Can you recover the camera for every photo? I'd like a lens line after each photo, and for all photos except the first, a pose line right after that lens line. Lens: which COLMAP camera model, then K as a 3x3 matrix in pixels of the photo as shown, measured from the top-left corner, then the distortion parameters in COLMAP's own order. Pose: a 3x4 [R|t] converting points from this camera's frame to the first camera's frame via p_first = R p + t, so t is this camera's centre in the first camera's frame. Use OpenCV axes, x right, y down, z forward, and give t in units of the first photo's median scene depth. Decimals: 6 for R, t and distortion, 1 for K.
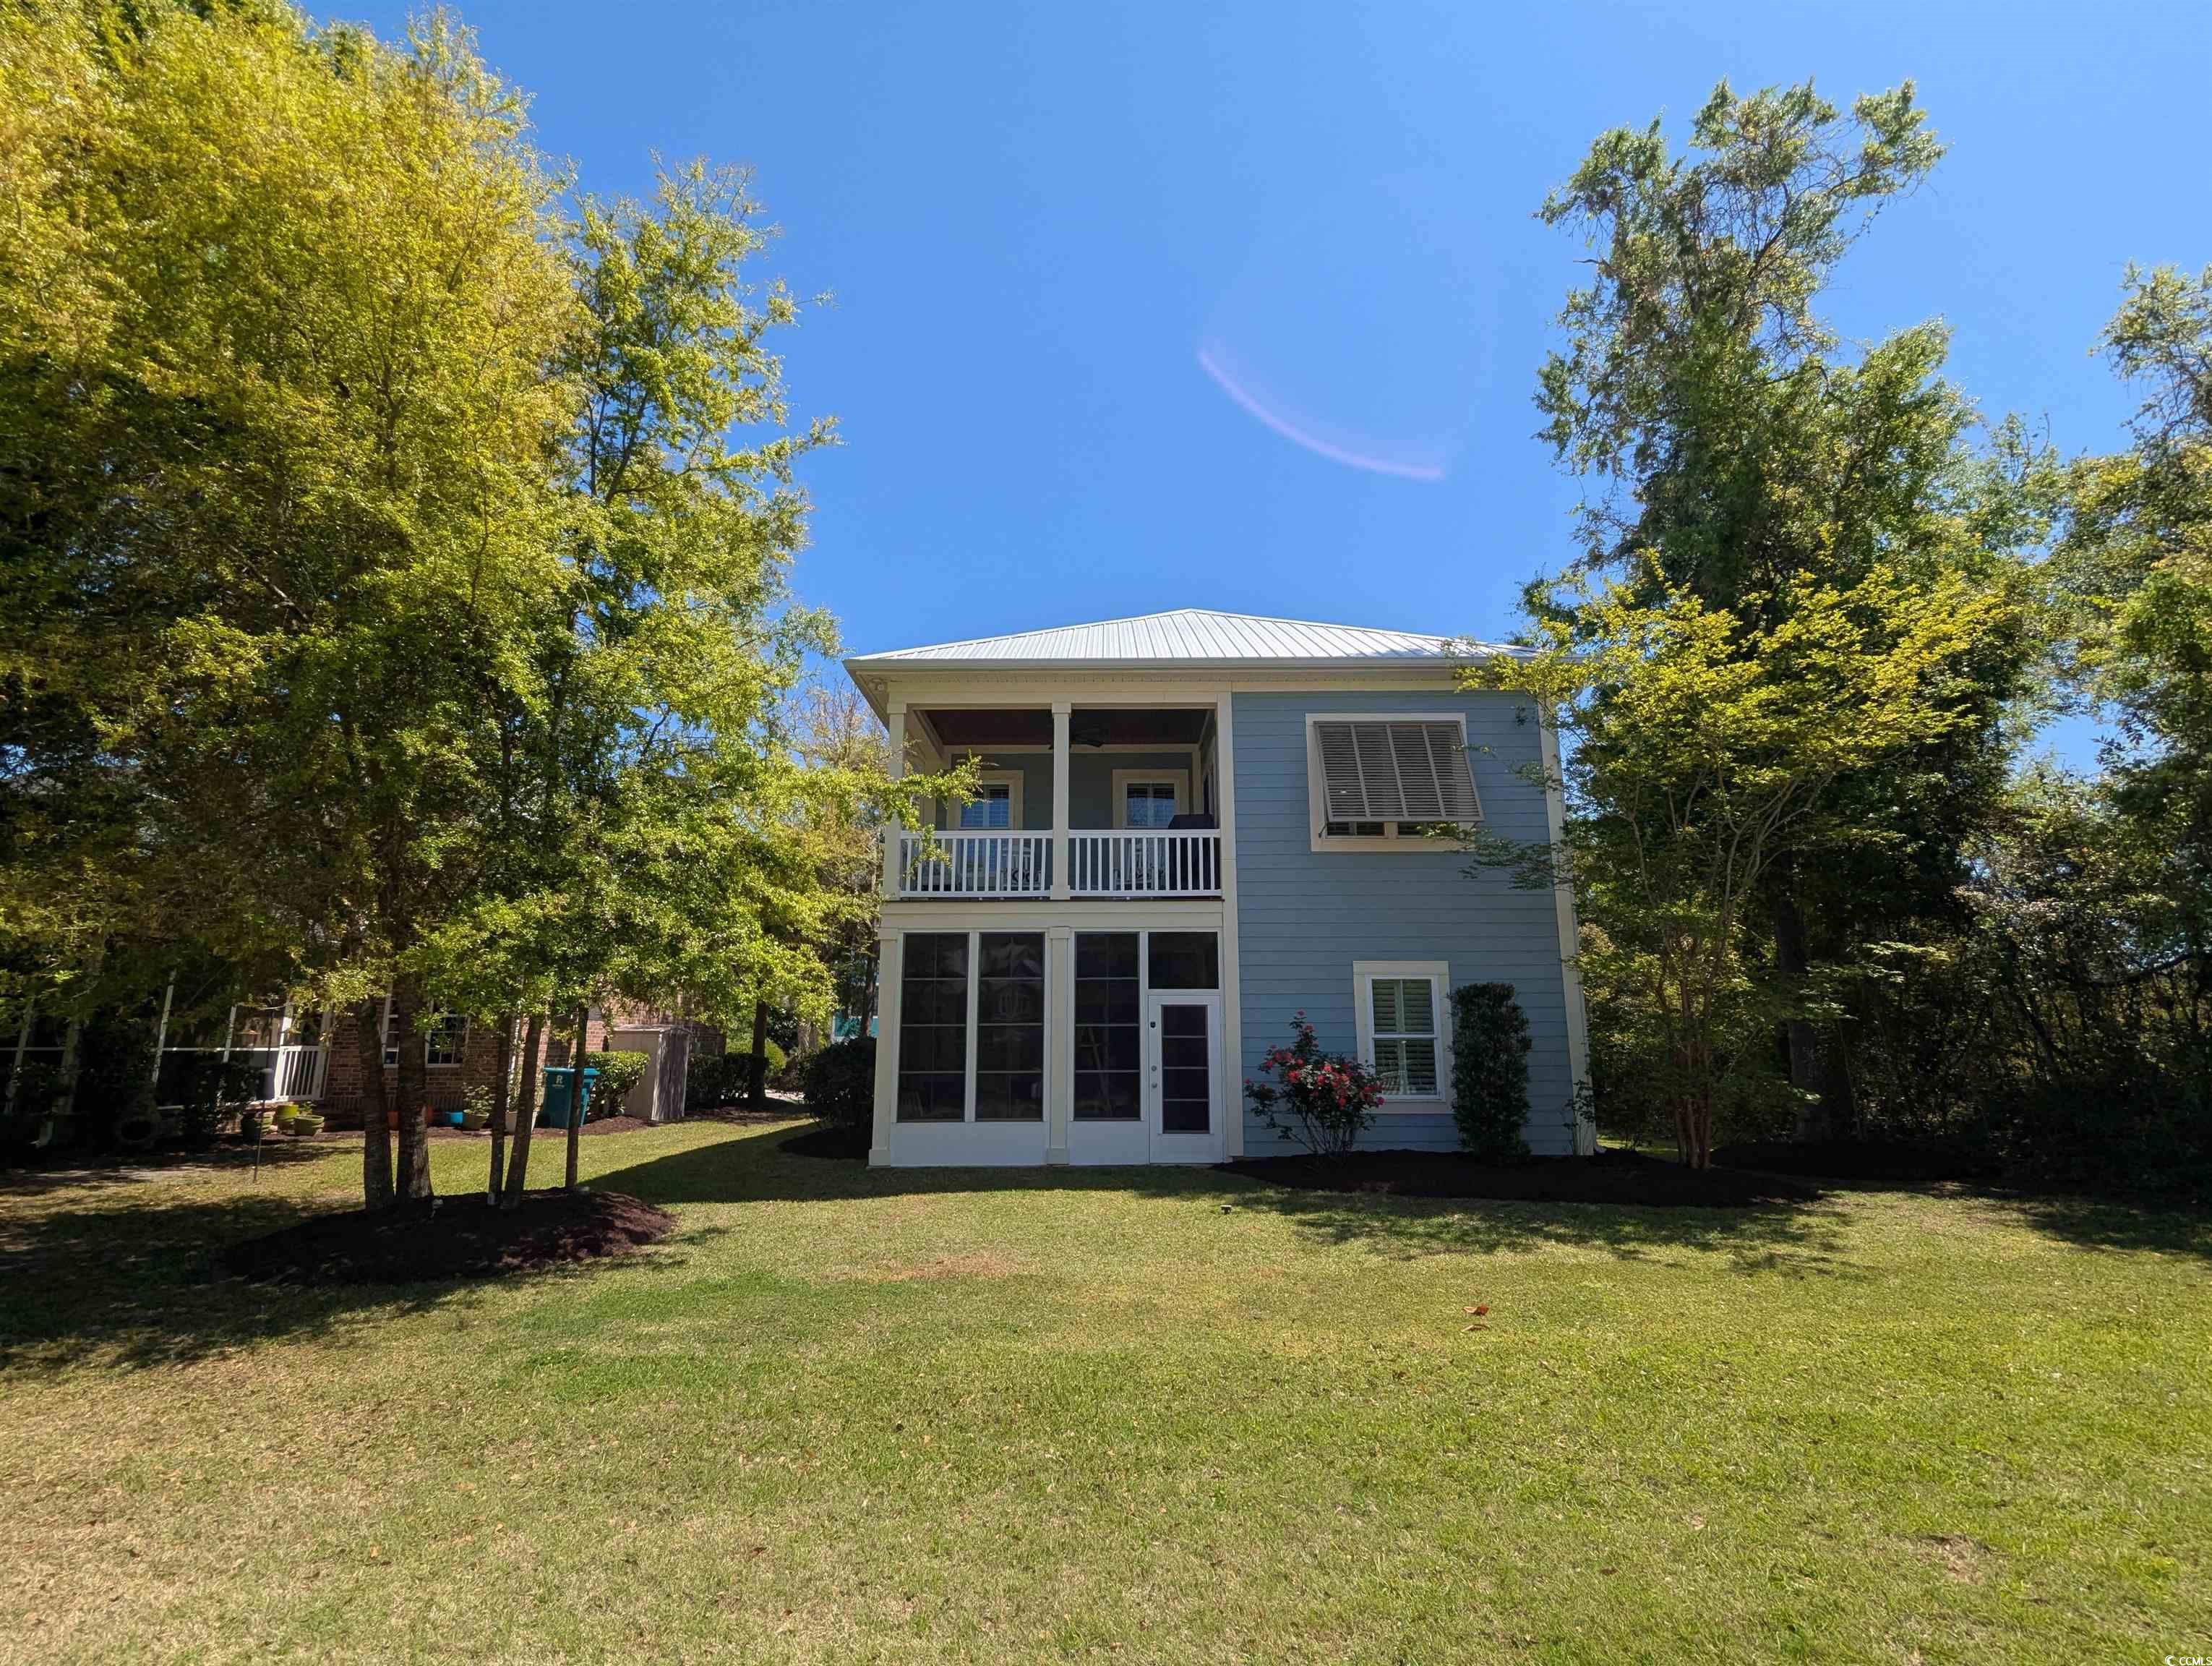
lens RADIAL K [[1028.0, 0, 1106.0], [0, 1028.0, 833.0], [0, 0, 1]] dist [0.000913, 0.000280]
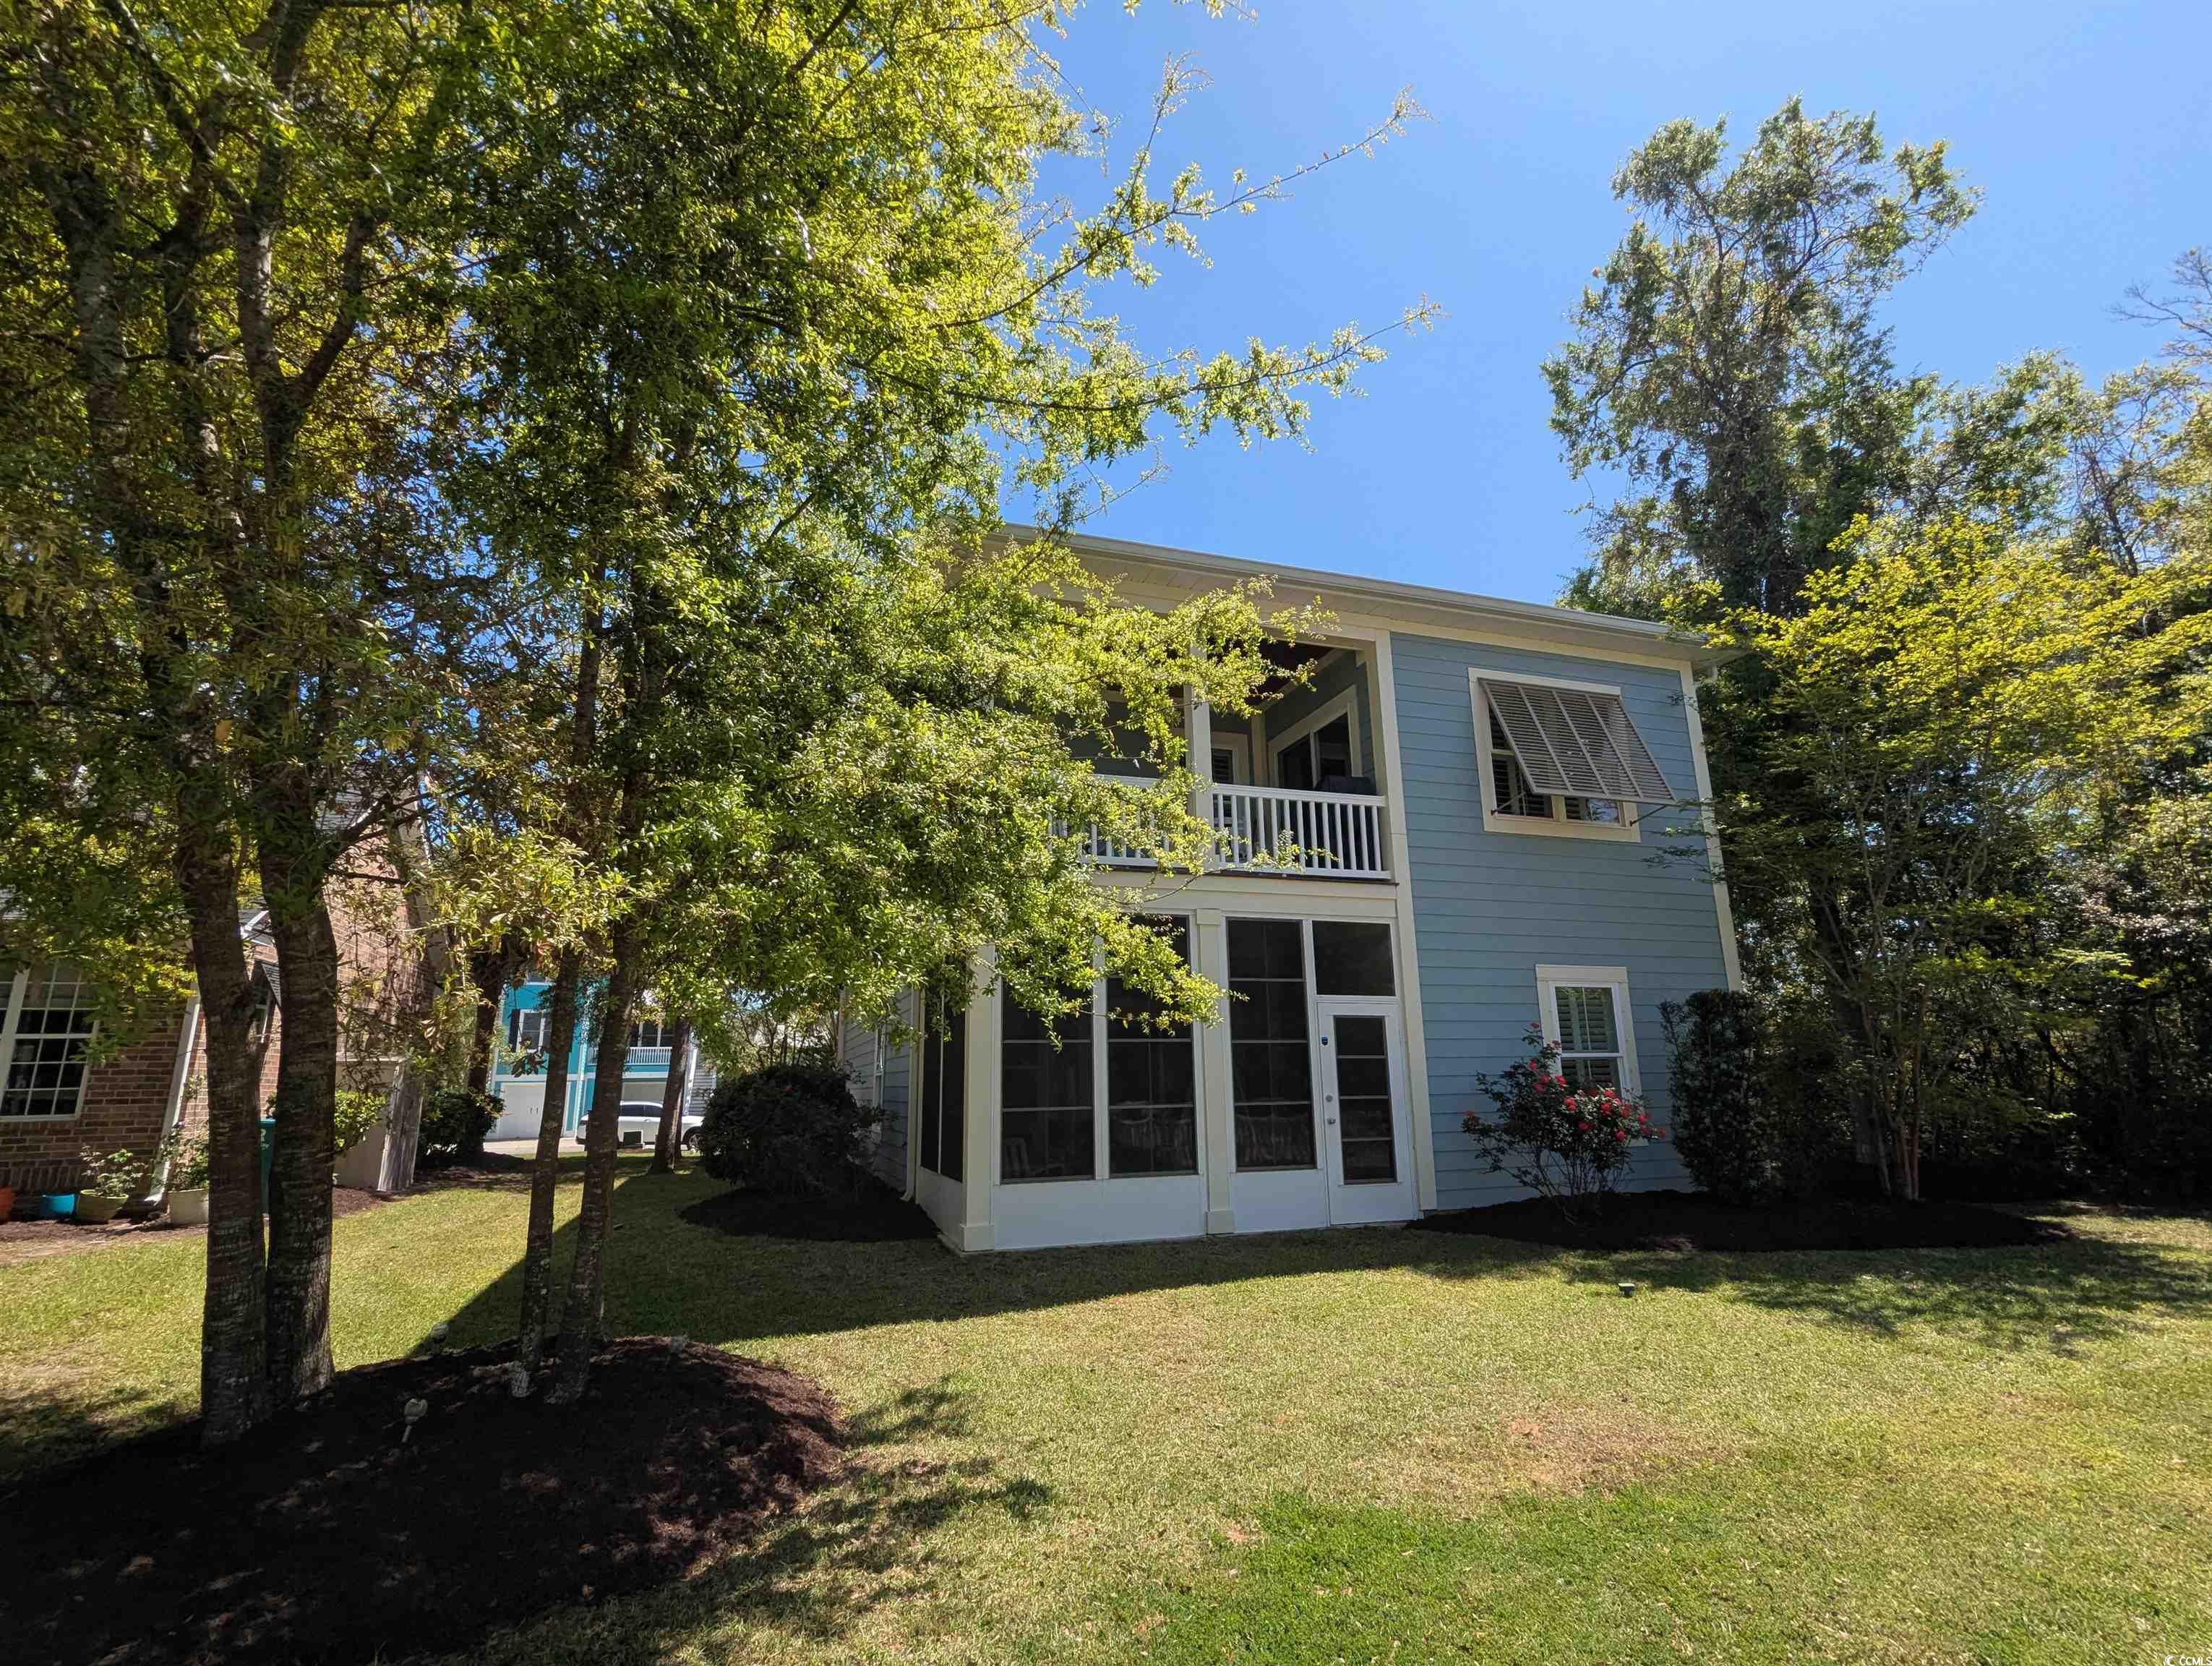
lens RADIAL K [[1047.0, 0, 1106.0], [0, 1047.0, 833.0], [0, 0, 1]] dist [-0.016273, 0.012919]
pose [[0.948318, 0.063685, 0.310866, -0.357482], [-0.053446, 0.997714, -0.041354, 0.072373], [-0.312789, 0.022602, 0.949554, 0.307220]]
